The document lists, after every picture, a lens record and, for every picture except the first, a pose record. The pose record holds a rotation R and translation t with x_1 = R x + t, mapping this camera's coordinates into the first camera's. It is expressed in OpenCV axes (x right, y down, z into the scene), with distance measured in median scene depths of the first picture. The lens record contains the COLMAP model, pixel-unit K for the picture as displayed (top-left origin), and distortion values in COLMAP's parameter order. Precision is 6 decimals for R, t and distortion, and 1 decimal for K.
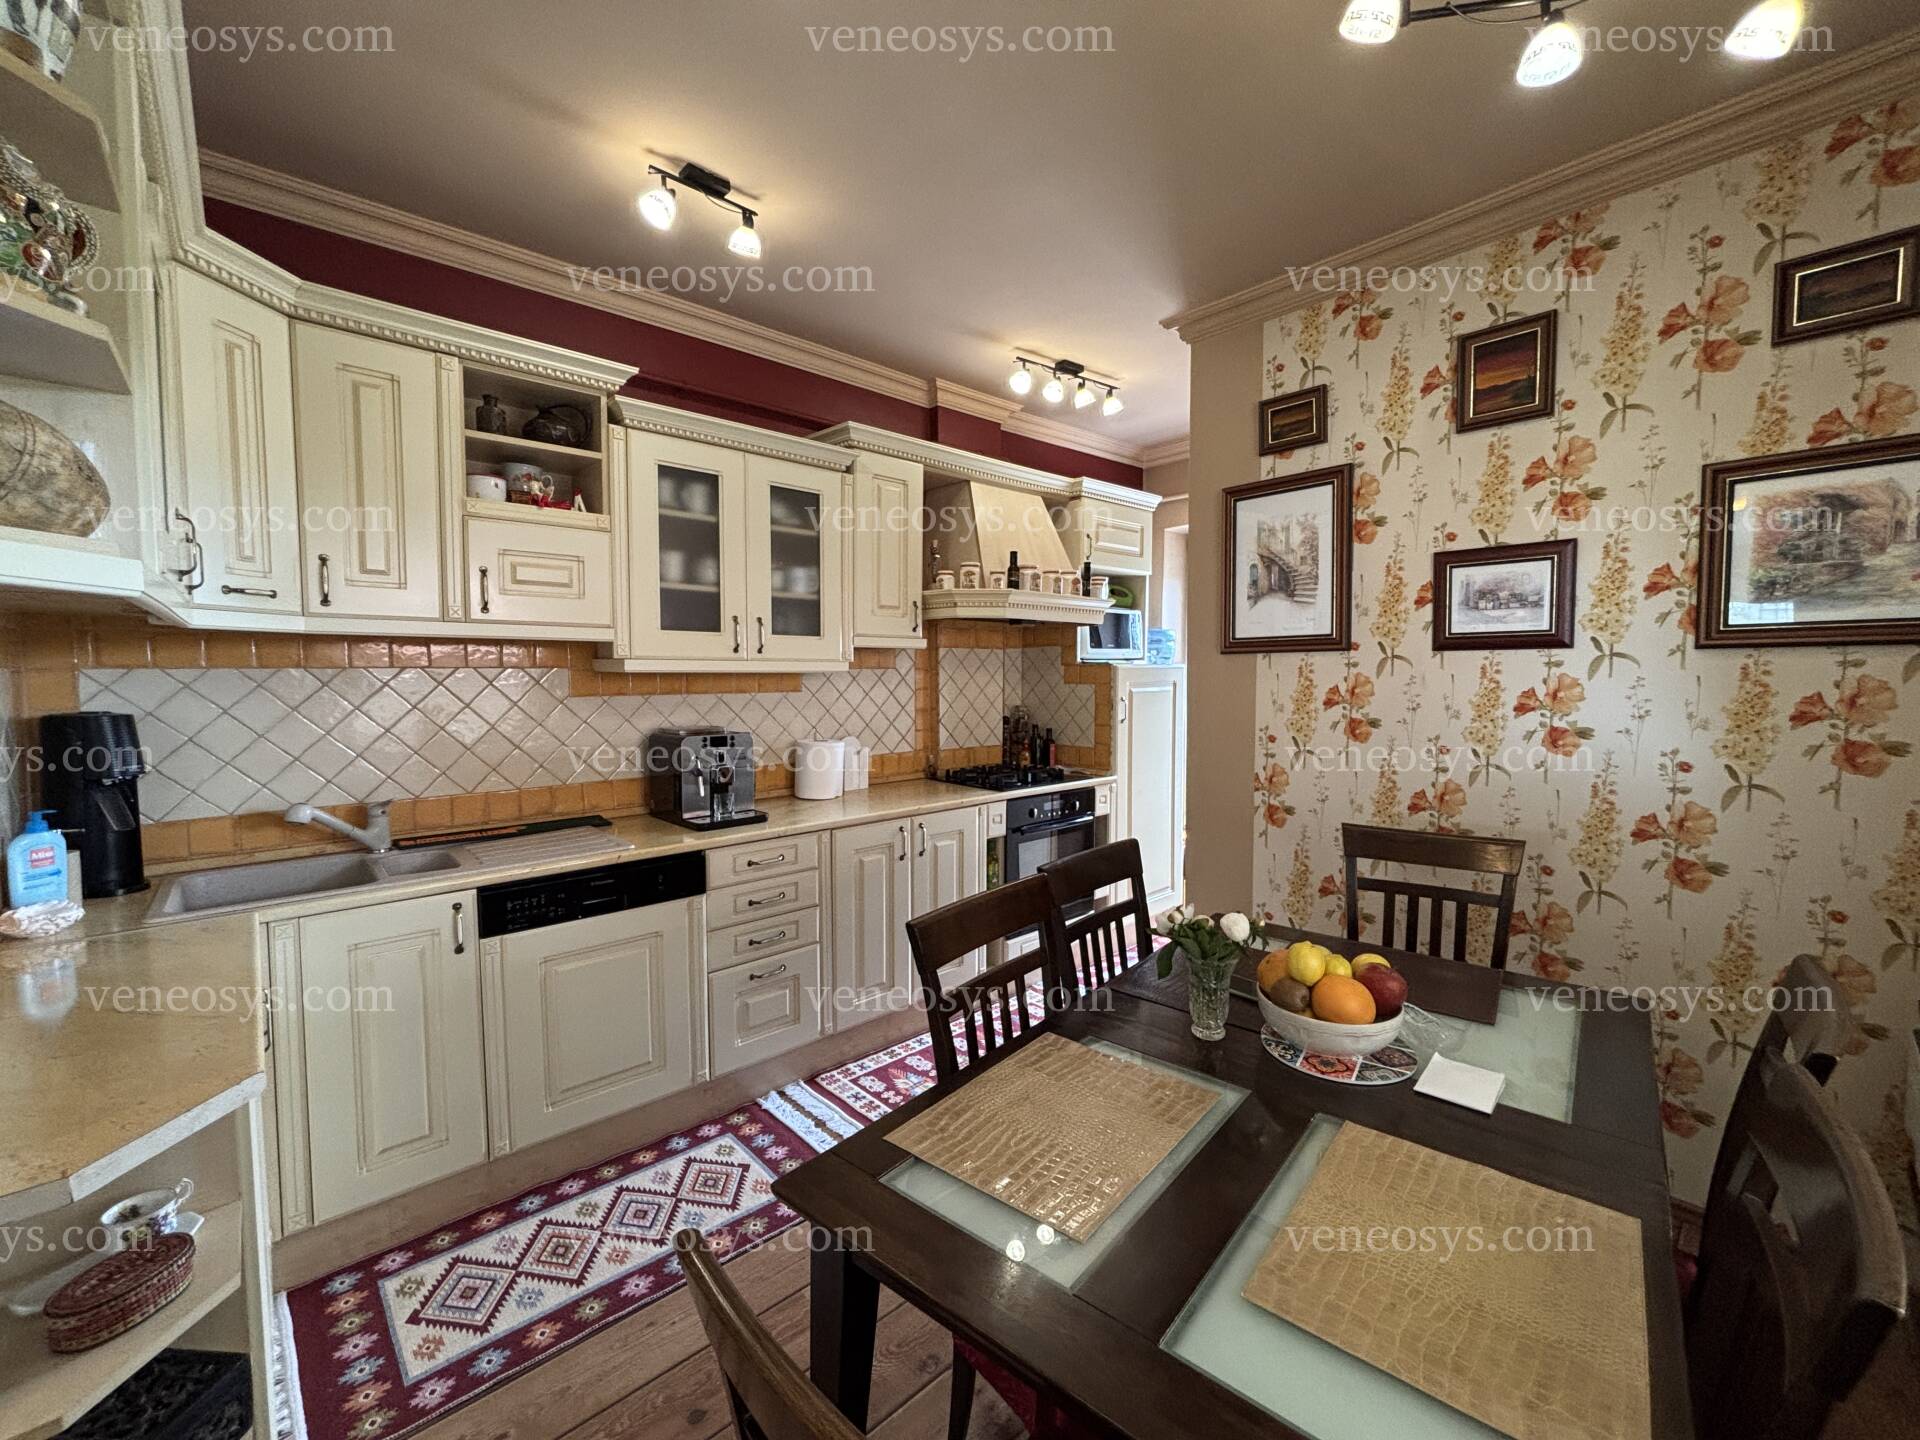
lens RADIAL K [[777.9, 0, 958.0], [0, 777.9, 715.2], [0, 0, 1]] dist [0.001467, -0.000294]
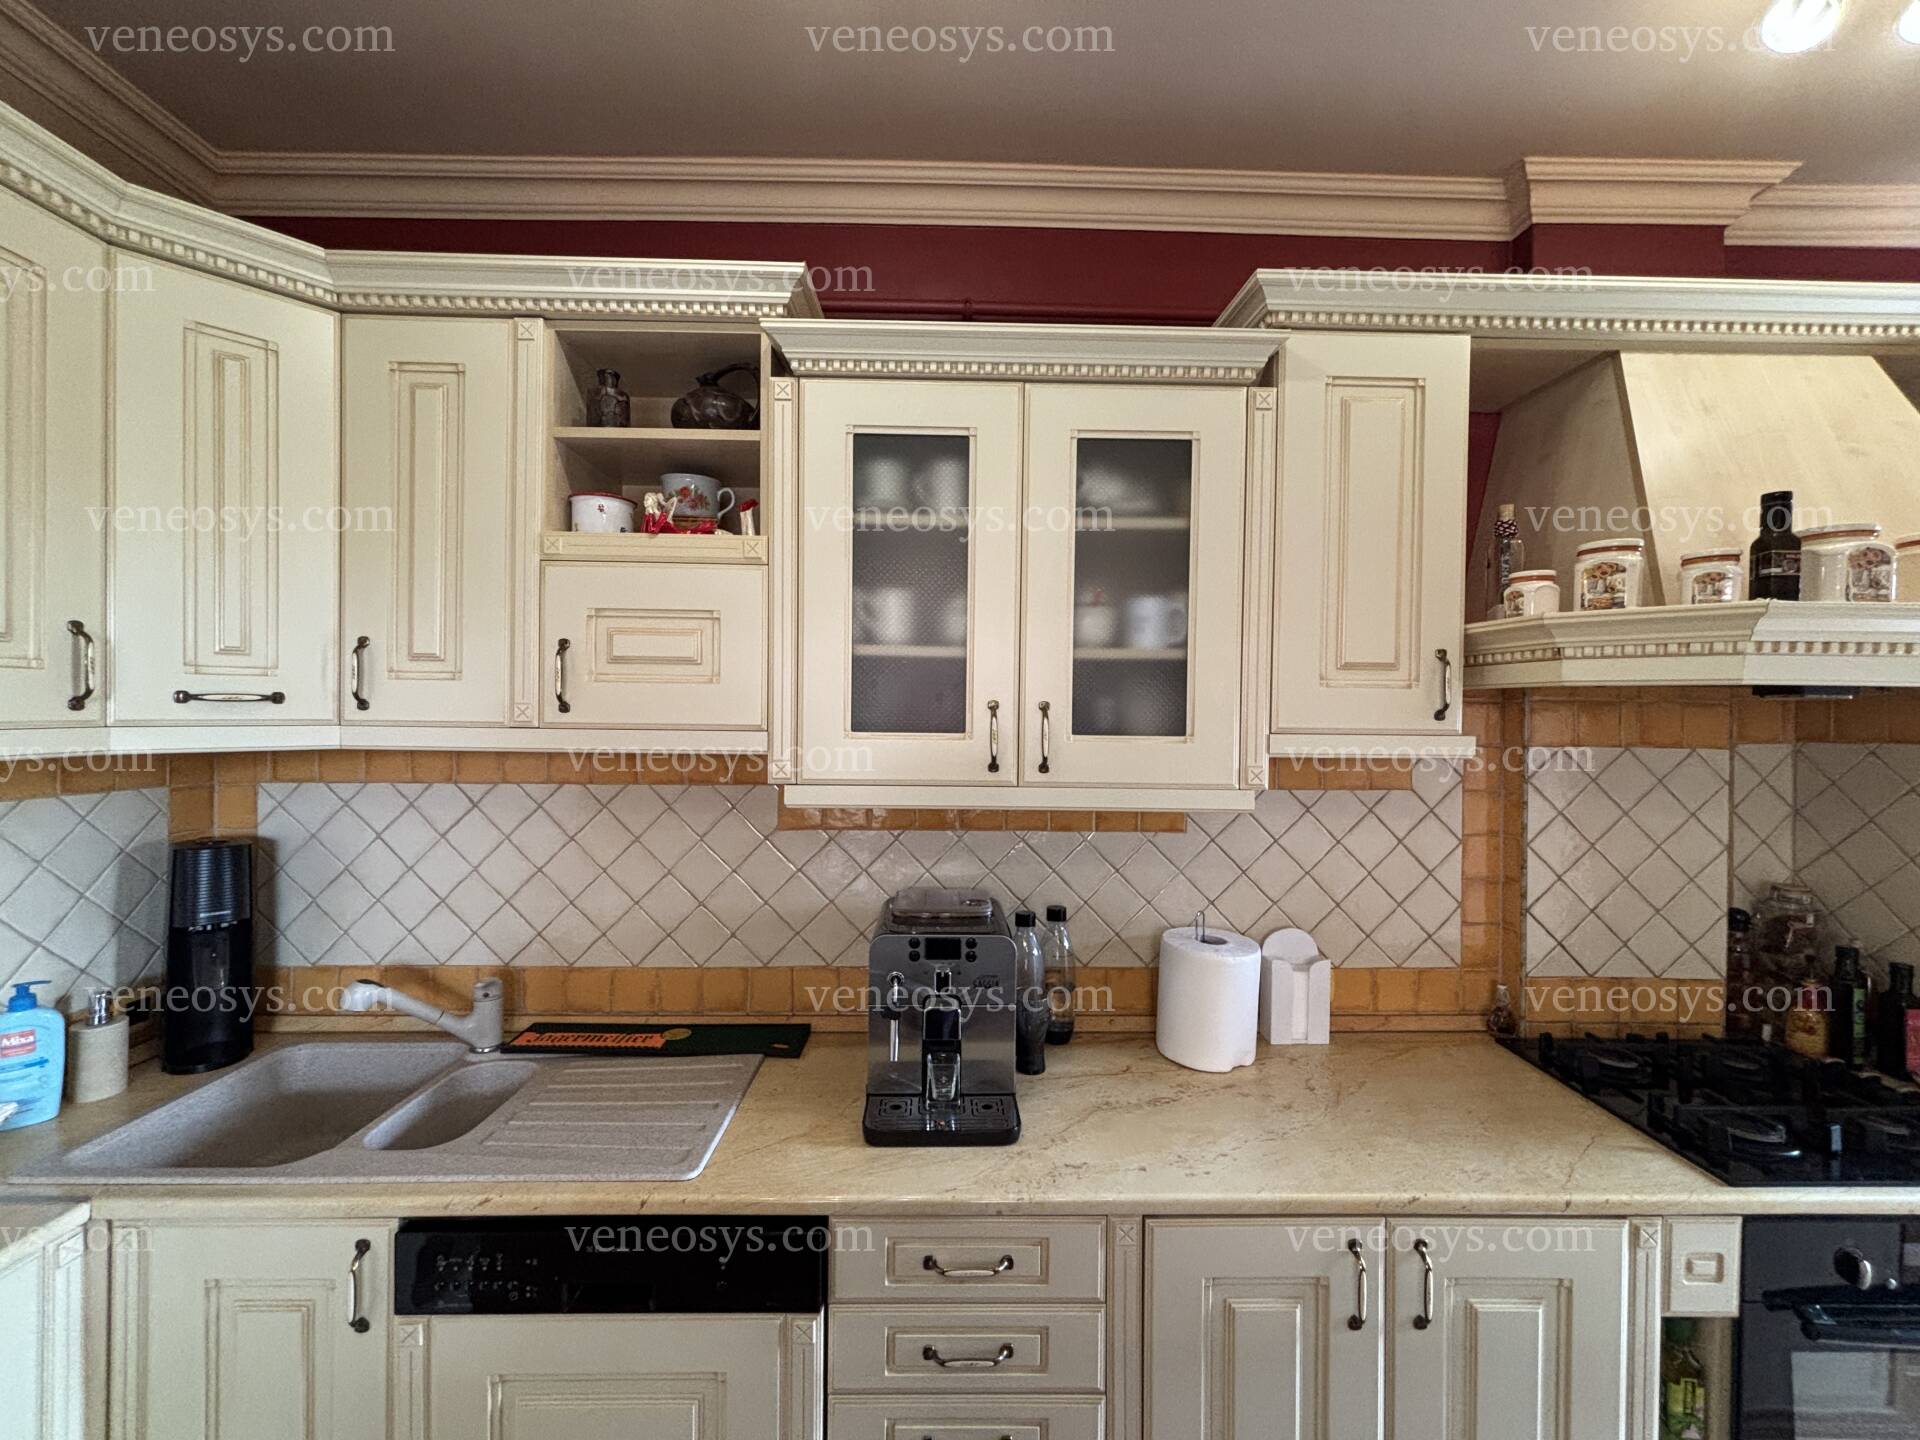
lens RADIAL K [[777.9, 0, 958.9], [0, 777.9, 715.8], [0, 0, 1]] dist [0.001467, -0.000294]
pose [[0.752242, 0.006903, -0.658851, 0.038532], [-0.048147, 0.997848, -0.044517, -0.109239], [0.657125, 0.065210, 0.750955, 0.697583]]
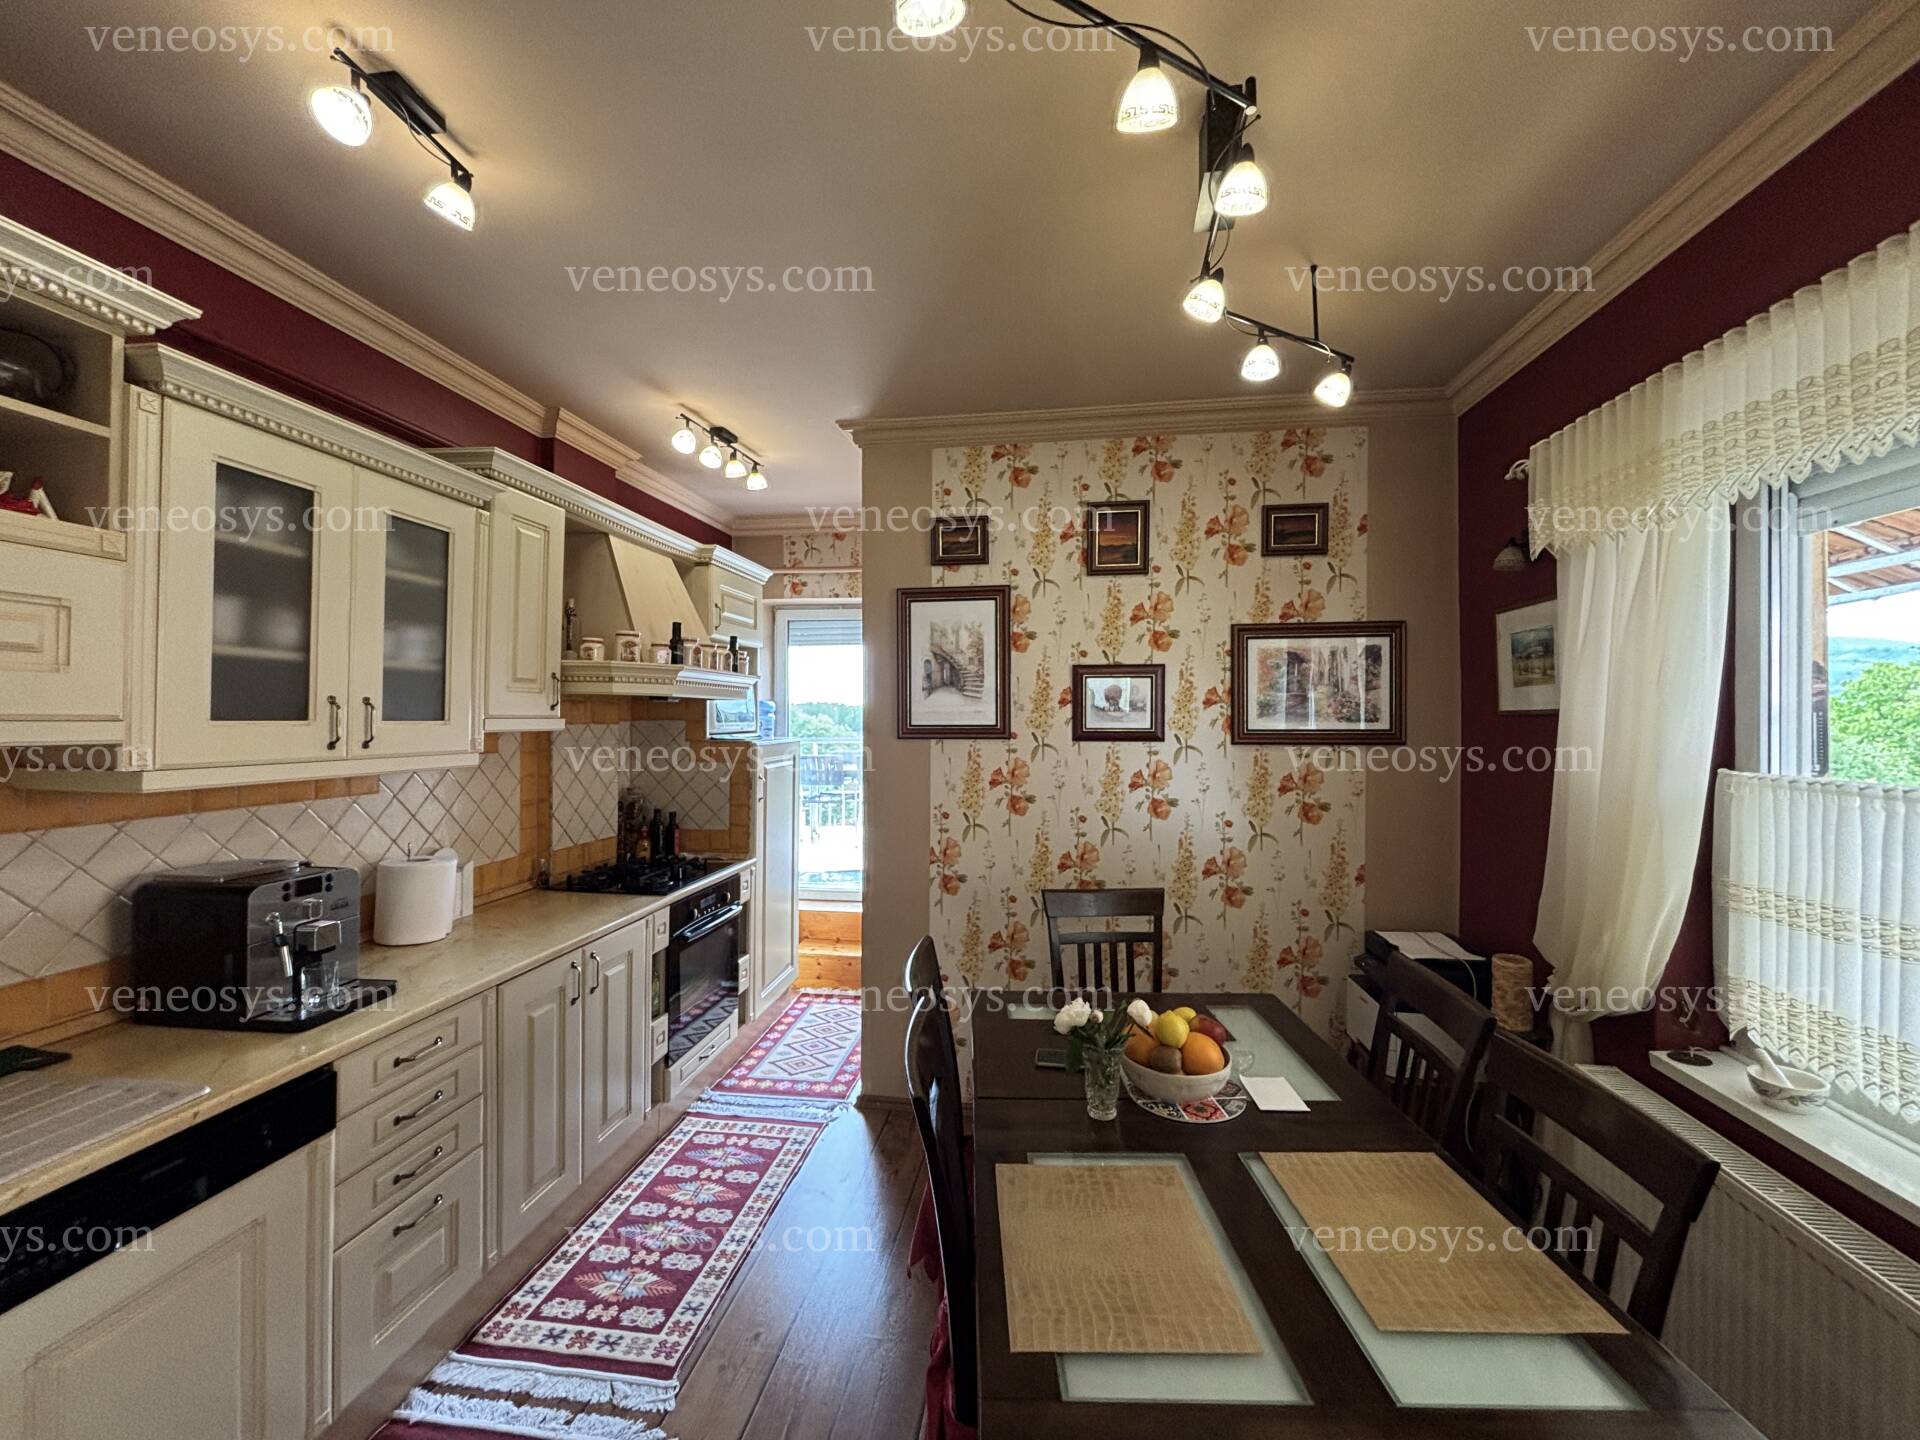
lens RADIAL K [[777.9, 0, 956.9], [0, 777.9, 715.2], [0, 0, 1]] dist [0.001467, -0.000294]
pose [[0.771461, 0.006579, 0.636242, -0.346467], [0.030168, 0.998444, -0.046904, -0.072669], [-0.635560, 0.055378, 0.770062, 0.148047]]
